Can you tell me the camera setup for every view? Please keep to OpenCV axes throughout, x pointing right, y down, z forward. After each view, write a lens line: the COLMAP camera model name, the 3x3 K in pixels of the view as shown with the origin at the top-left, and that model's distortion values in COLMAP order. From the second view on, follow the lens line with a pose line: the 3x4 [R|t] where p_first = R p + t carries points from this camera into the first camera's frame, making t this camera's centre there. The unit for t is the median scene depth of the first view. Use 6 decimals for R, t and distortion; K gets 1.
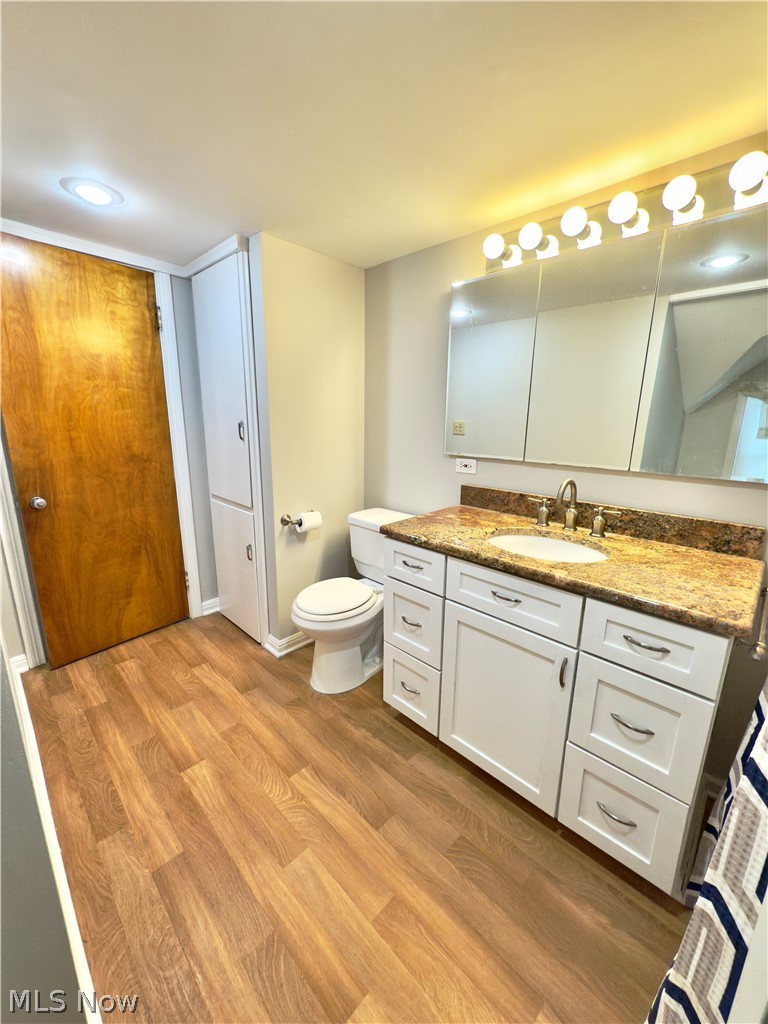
lens RADIAL K [[412.4, 0, 386.0], [0, 412.4, 510.9], [0, 0, 1]] dist [0.004734, 0.000714]
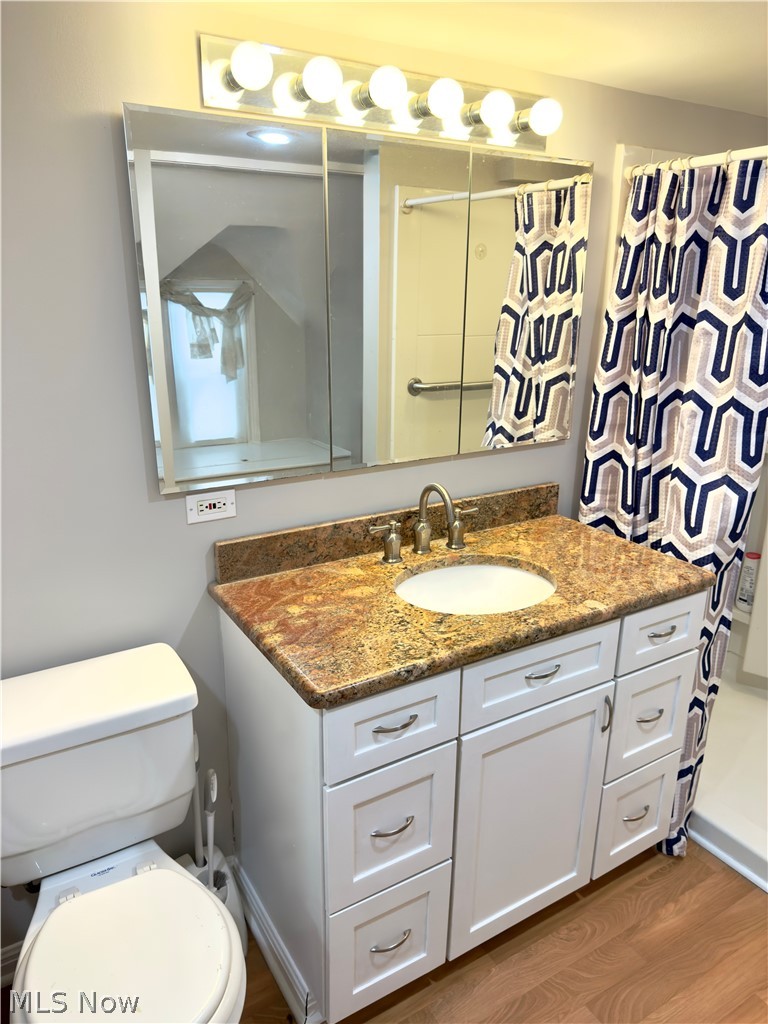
lens RADIAL K [[720.4, 0, 376.6], [0, 720.4, 505.4], [0, 0, 1]] dist [0.009278, -0.020294]
pose [[0.253700, -0.286846, 0.923772, -0.727615], [0.222064, 0.946782, 0.233004, -0.357051], [-0.941448, 0.146024, 0.303897, 0.758903]]
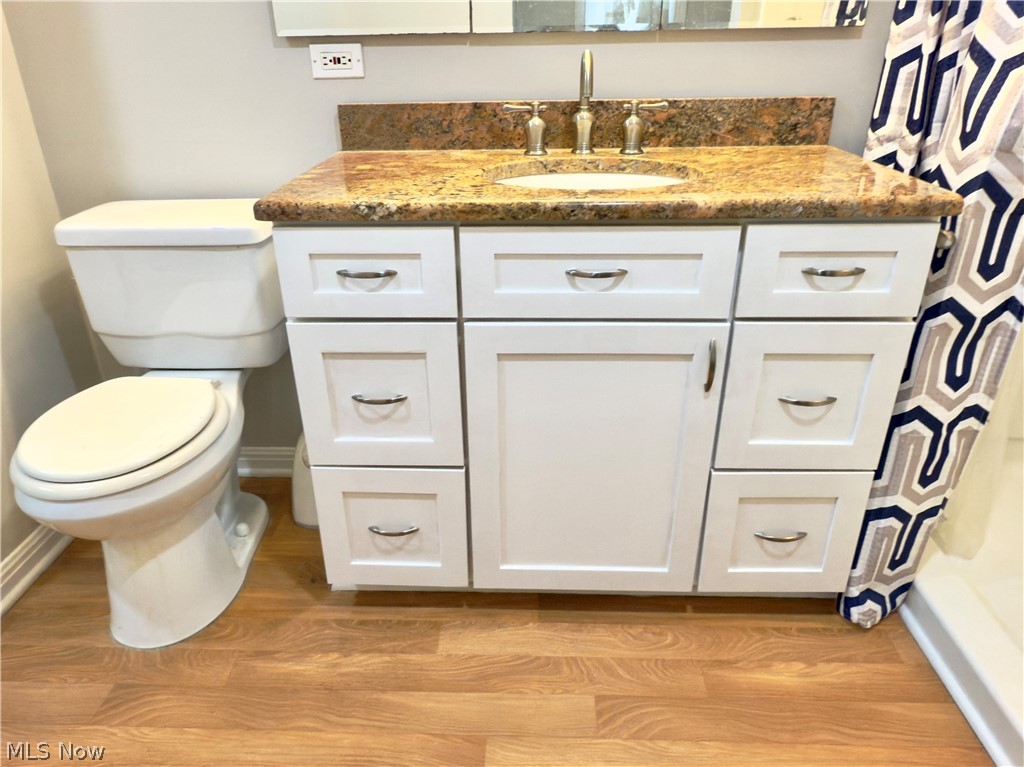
lens RADIAL K [[715.4, 0, 506.2], [0, 715.4, 384.9], [0, 0, 1]] dist [0.014679, -0.009534]
pose [[0.740539, -0.309908, 0.596288, -0.342999], [0.176920, 0.945922, 0.271903, 0.065035], [-0.648306, -0.095859, 0.755321, 0.326478]]
